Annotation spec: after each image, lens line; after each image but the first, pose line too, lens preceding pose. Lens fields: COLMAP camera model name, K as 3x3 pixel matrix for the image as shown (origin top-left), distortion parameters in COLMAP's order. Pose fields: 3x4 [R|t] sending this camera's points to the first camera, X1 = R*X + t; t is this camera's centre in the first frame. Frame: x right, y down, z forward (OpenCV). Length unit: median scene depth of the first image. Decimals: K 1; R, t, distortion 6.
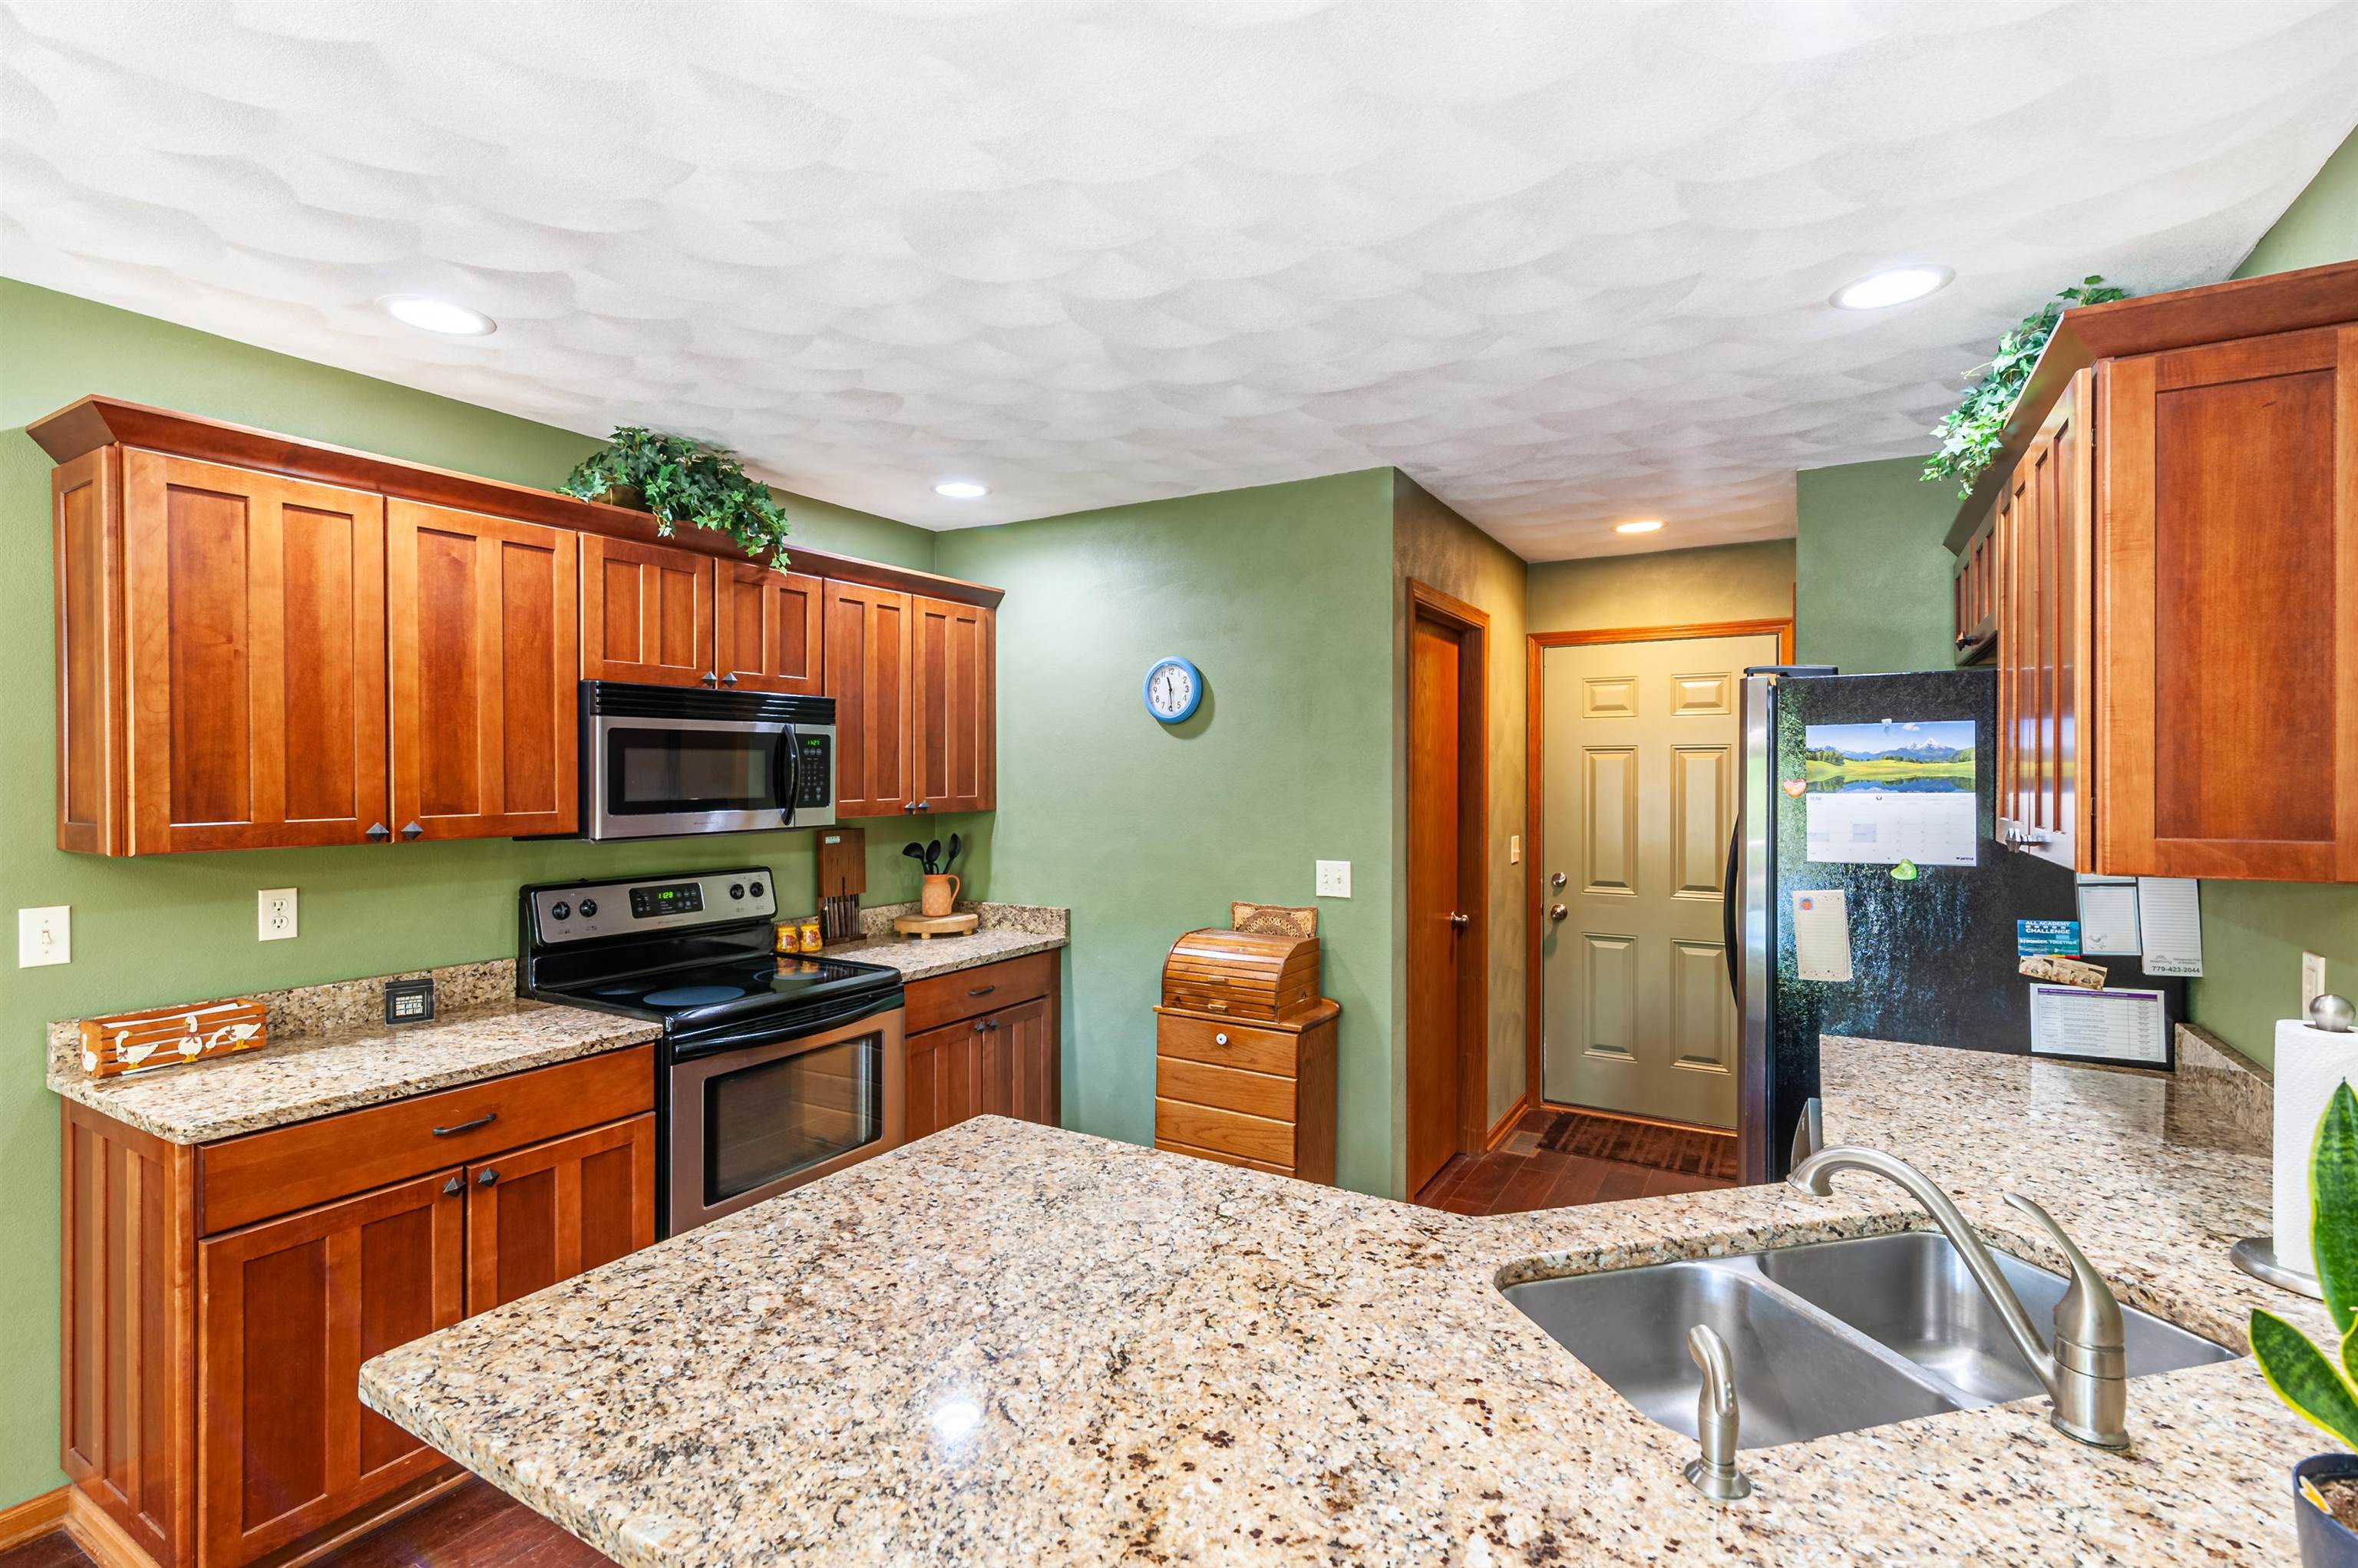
lens RADIAL K [[1082.2, 0, 1179.8], [0, 1082.2, 778.6], [0, 0, 1]] dist [0.003381, -0.000179]
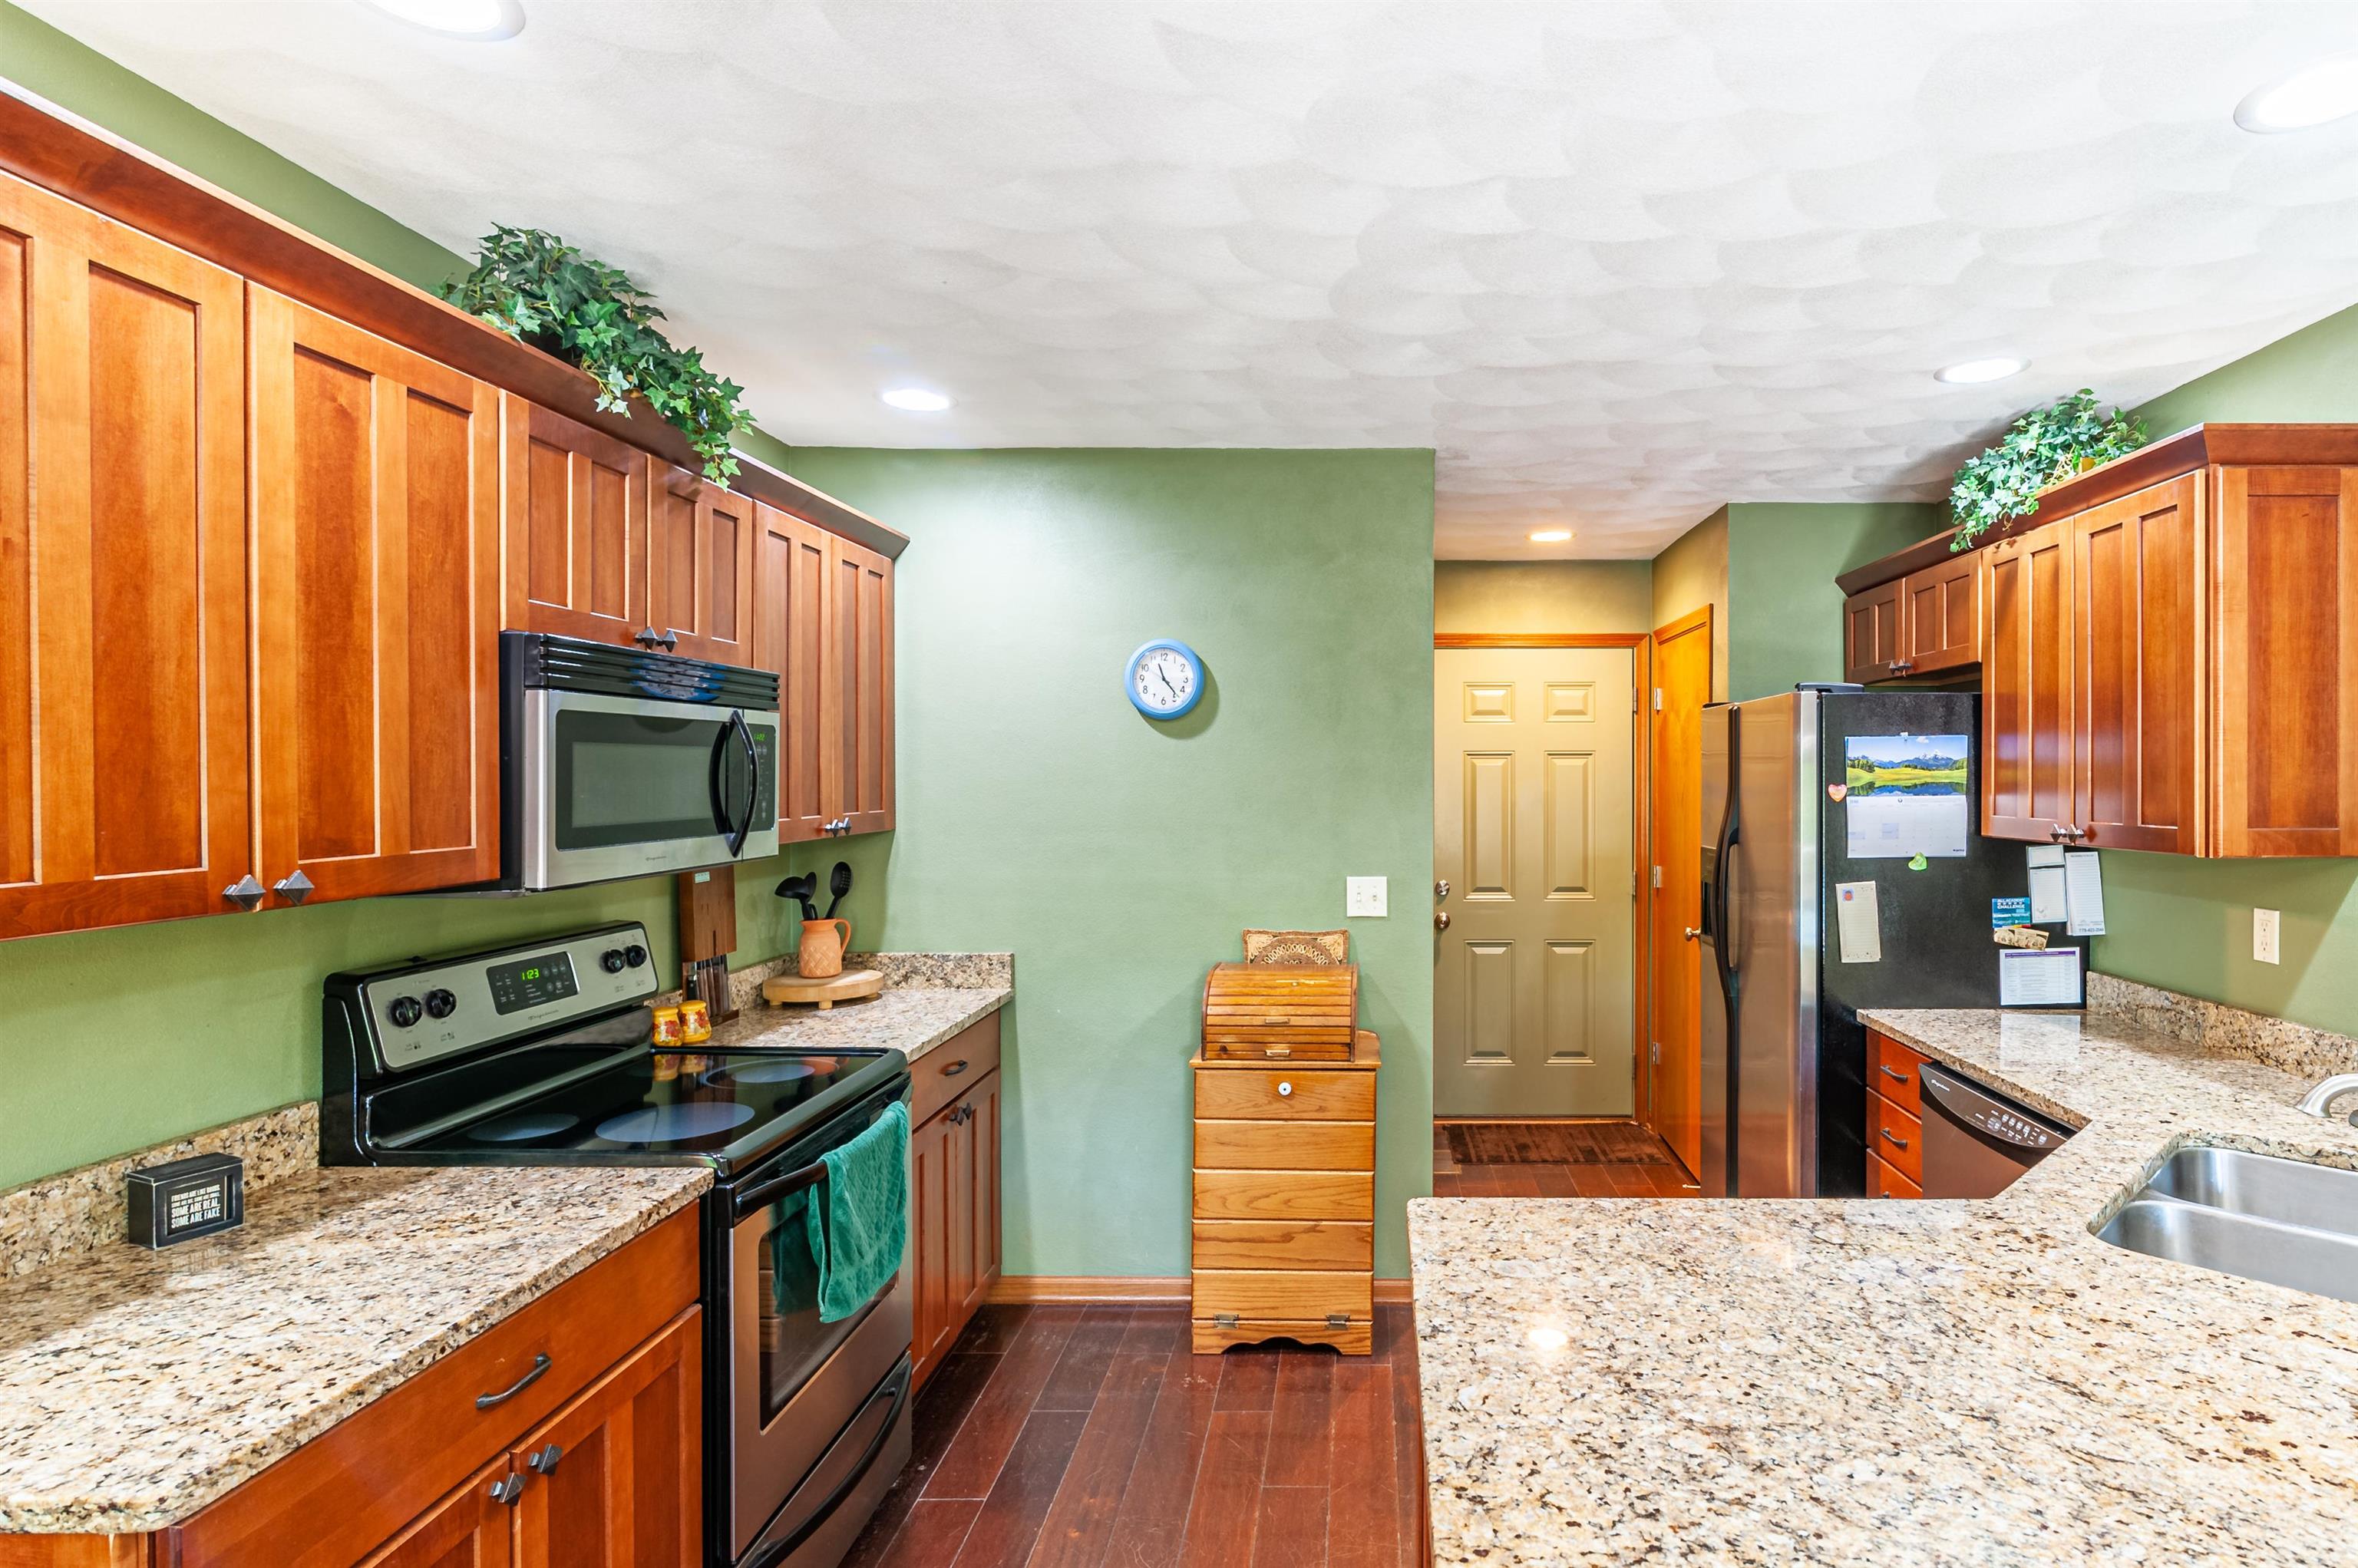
lens RADIAL K [[1264.4, 0, 1179.0], [0, 1264.4, 784.0], [0, 0, 1]] dist [-0.008337, -0.000295]
pose [[0.861172, -0.004031, 0.508297, -0.638483], [0.003421, 0.999992, 0.002135, -0.004773], [-0.508302, -0.000100, 0.861179, 0.208975]]
